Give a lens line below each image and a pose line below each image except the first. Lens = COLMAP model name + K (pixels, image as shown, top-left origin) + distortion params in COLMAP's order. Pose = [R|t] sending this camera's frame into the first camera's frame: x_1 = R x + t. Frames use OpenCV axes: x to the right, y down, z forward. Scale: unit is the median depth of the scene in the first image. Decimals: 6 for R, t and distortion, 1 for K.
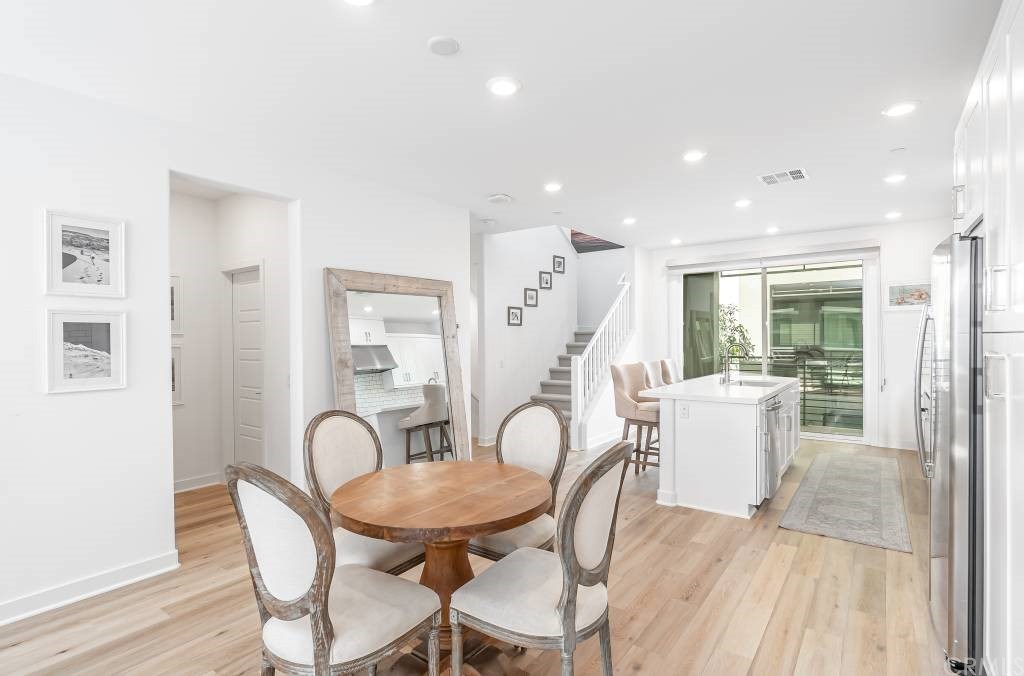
lens RADIAL K [[500.2, 0, 509.0], [0, 500.2, 343.3], [0, 0, 1]] dist [0.009130, -0.001434]
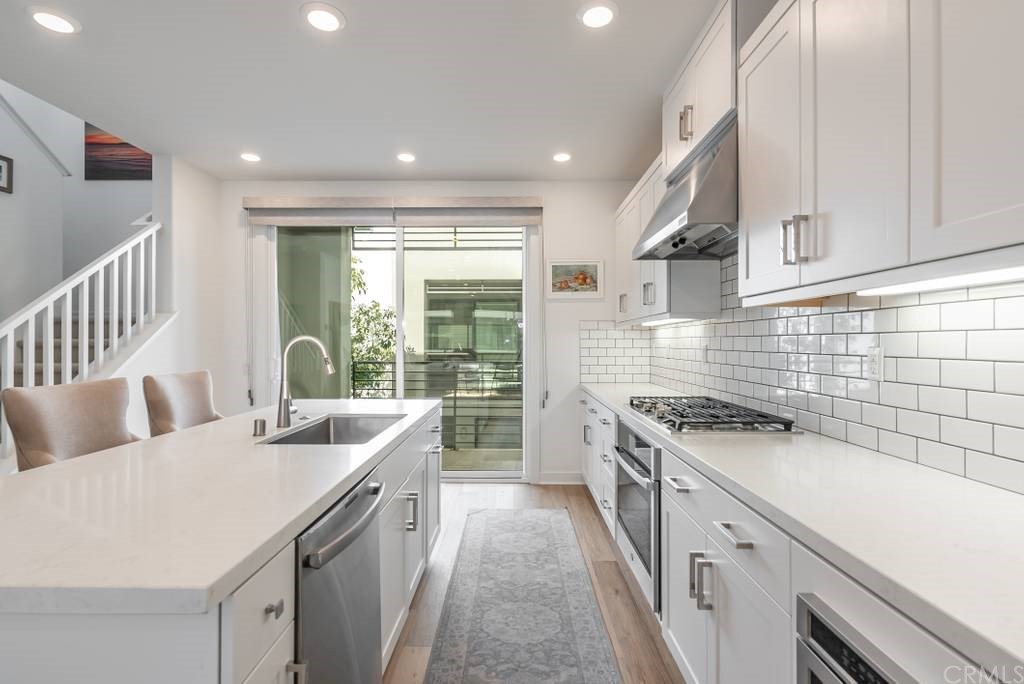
lens RADIAL K [[500.2, 0, 504.1], [0, 500.2, 339.7], [0, 0, 1]] dist [0.009130, -0.001434]
pose [[0.815092, 0.008916, 0.579263, 0.227460], [0.000420, 0.999872, -0.015980, 0.006079], [-0.579332, 0.013268, 0.814984, 0.366878]]
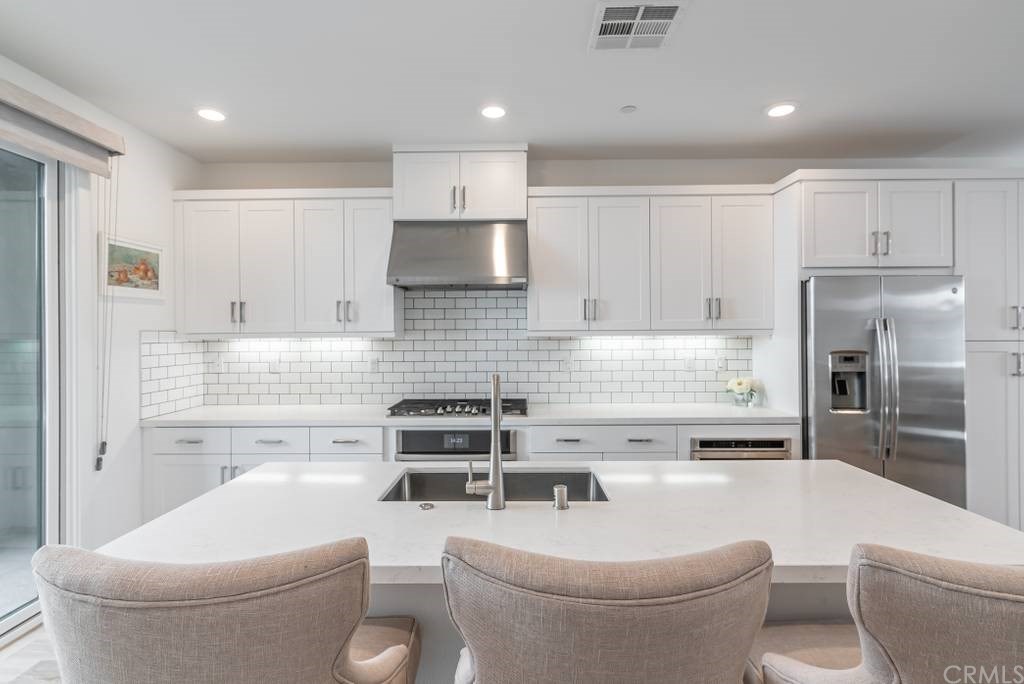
lens RADIAL K [[500.2, 0, 510.3], [0, 500.2, 328.1], [0, 0, 1]] dist [0.009130, -0.001434]
pose [[-0.589773, 0.016428, 0.807402, 0.125559], [0.015796, 0.999836, -0.008805, -0.019389], [-0.807414, 0.007561, -0.589936, 0.802680]]
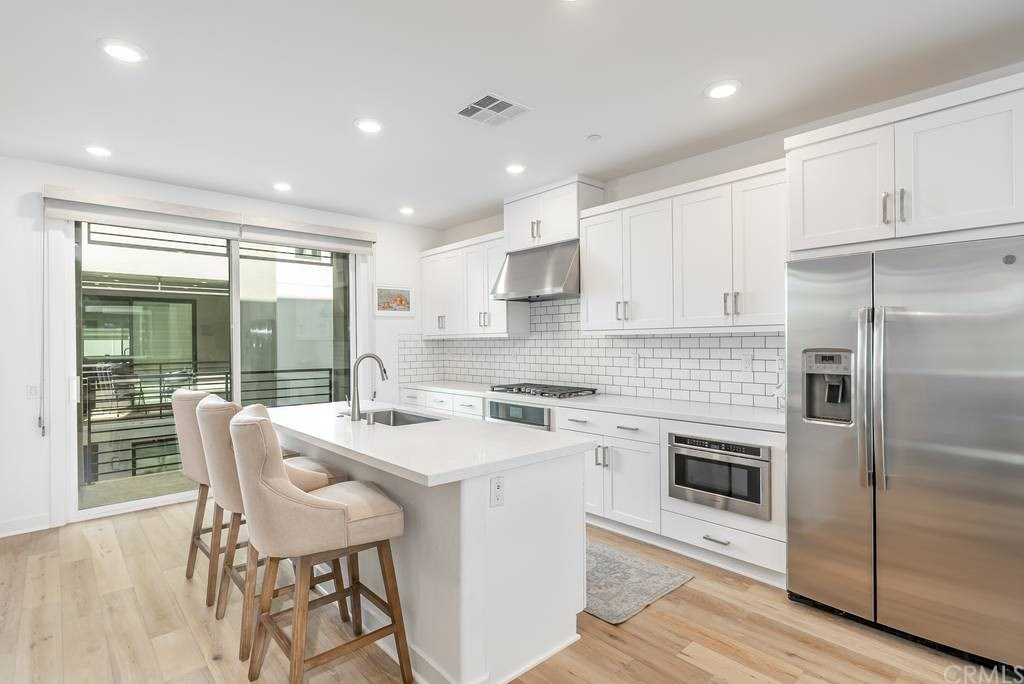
lens RADIAL K [[500.2, 0, 521.5], [0, 500.2, 341.4], [0, 0, 1]] dist [0.009130, -0.001434]
pose [[0.179723, 0.003333, 0.983712, -0.070813], [0.017188, 0.999831, -0.006528, -0.006257], [-0.983567, 0.018081, 0.179636, 0.480469]]
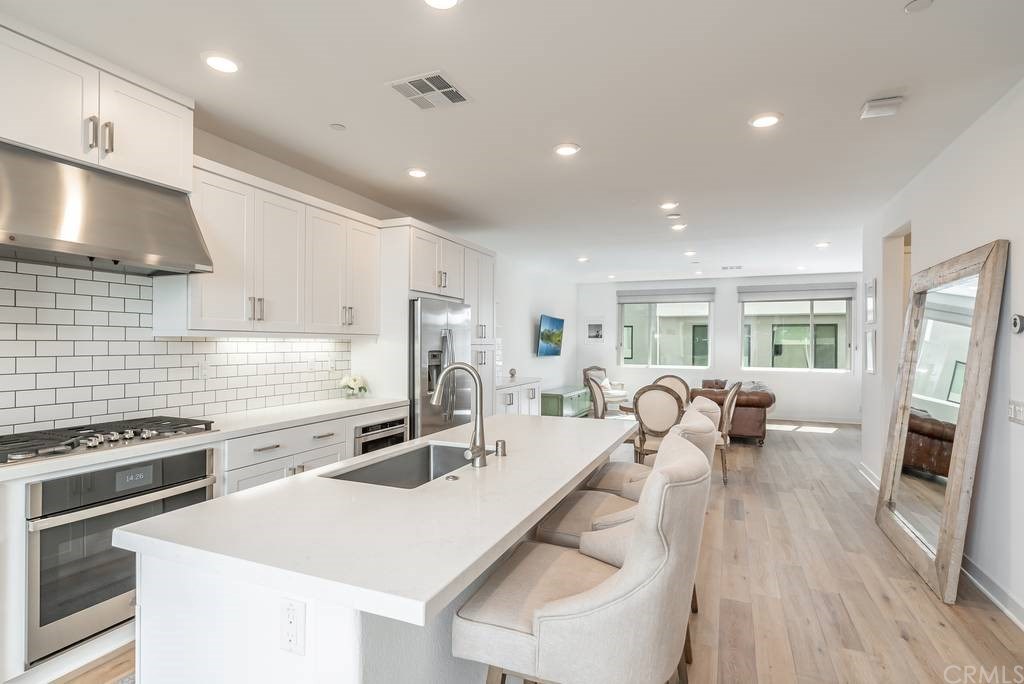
lens RADIAL K [[500.2, 0, 506.9], [0, 500.2, 341.9], [0, 0, 1]] dist [0.009130, -0.001434]
pose [[-0.976171, 0.000033, -0.217002, 0.338419], [-0.001101, 0.999986, 0.005104, -0.013446], [0.217000, 0.005222, -0.976158, 0.939134]]
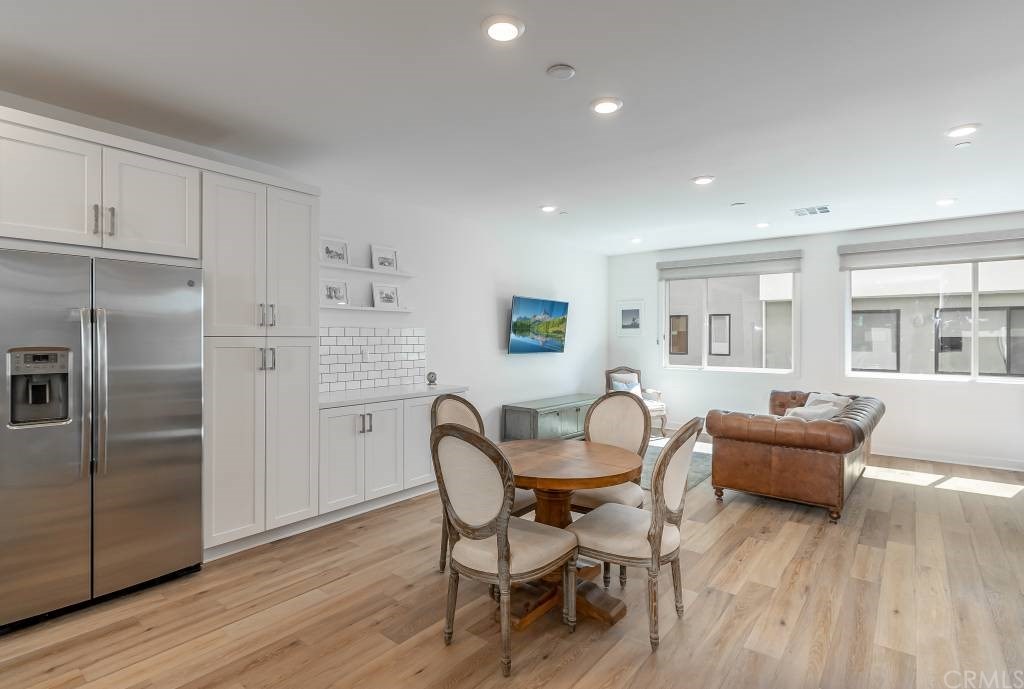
lens RADIAL K [[500.2, 0, 510.2], [0, 500.2, 339.6], [0, 0, 1]] dist [0.009130, -0.001434]
pose [[-0.999304, 0.003757, 0.037118, -0.018170], [0.004220, 0.999914, 0.012419, -0.007853], [-0.037068, 0.012567, -0.999234, 0.650335]]
